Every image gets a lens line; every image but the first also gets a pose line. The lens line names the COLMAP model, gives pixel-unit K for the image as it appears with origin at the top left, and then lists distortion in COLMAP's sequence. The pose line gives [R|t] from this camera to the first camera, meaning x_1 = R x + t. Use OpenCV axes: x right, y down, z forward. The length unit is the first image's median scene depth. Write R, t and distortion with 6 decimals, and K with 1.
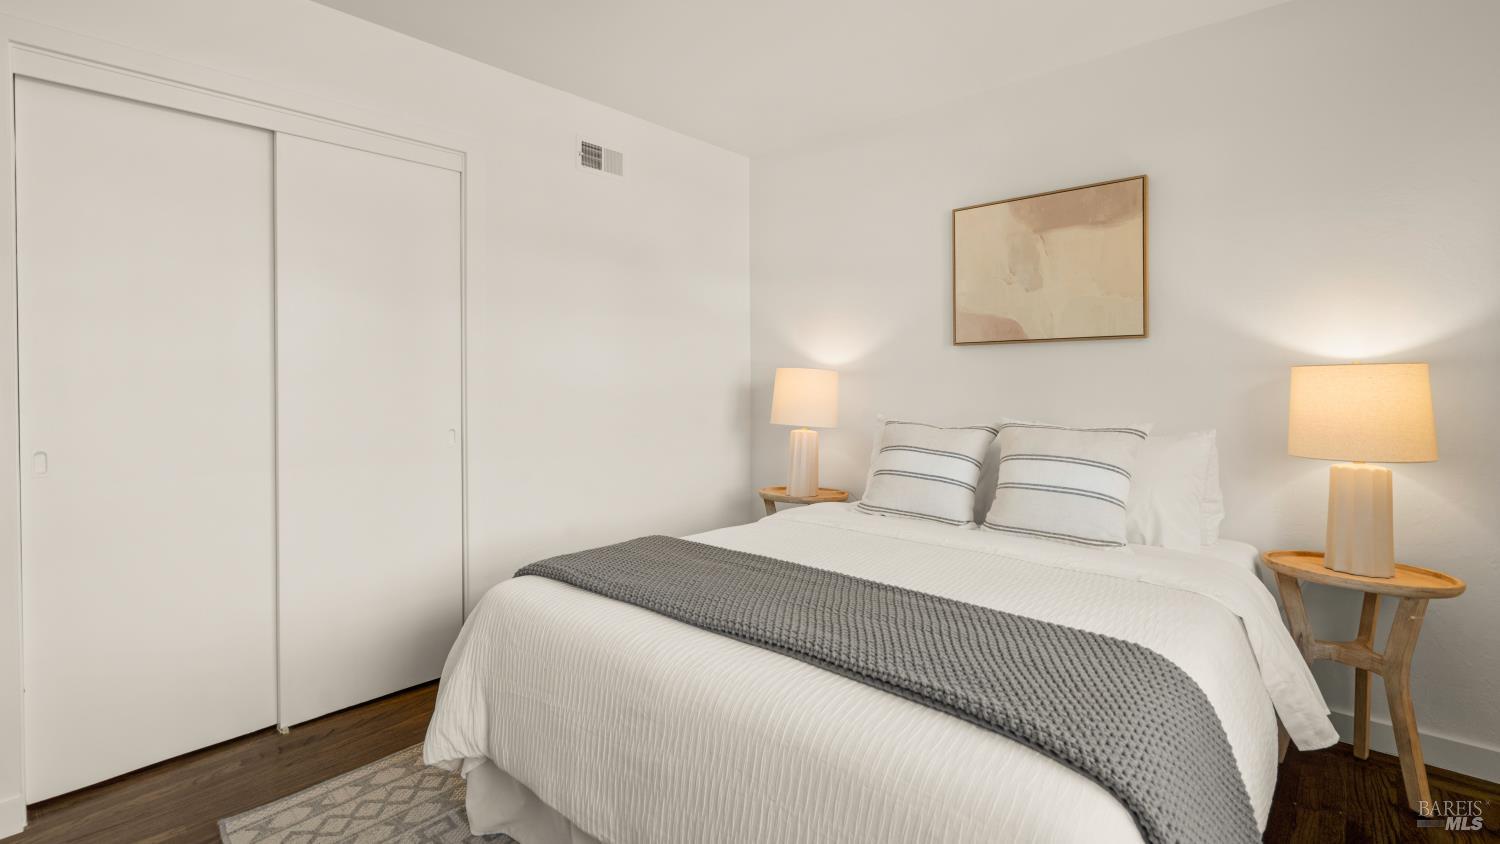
lens RADIAL K [[677.9, 0, 747.0], [0, 677.9, 380.5], [0, 0, 1]] dist [-0.000868, 0.000141]
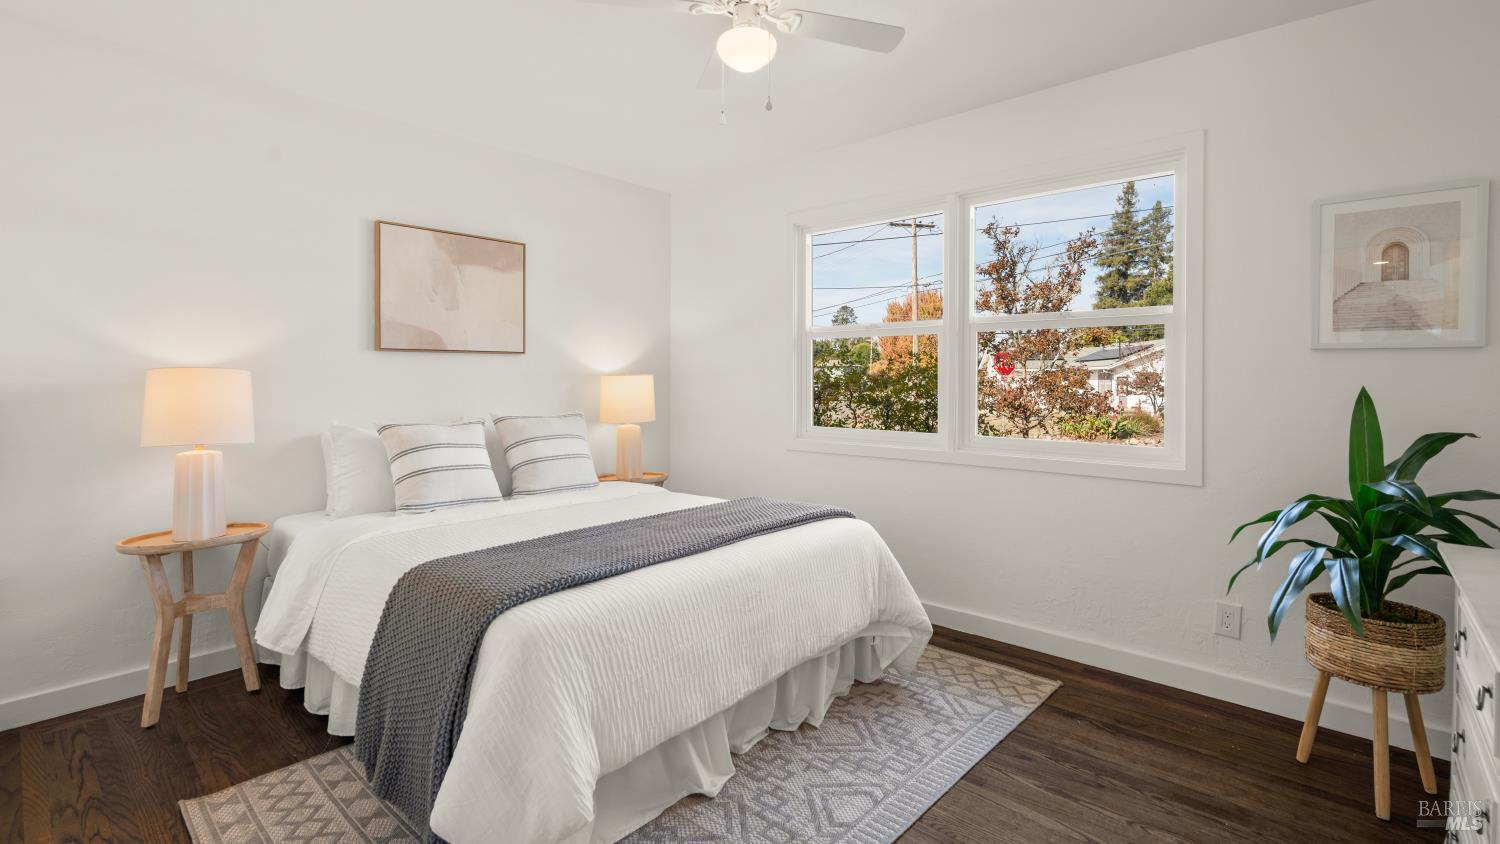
lens RADIAL K [[677.9, 0, 747.0], [0, 677.9, 380.5], [0, 0, 1]] dist [-0.000868, 0.000141]
pose [[0.013266, 0.002987, 0.999908, -0.794682], [0.003769, 0.999988, -0.003037, -0.000327], [-0.999905, 0.003809, 0.013254, 0.454903]]
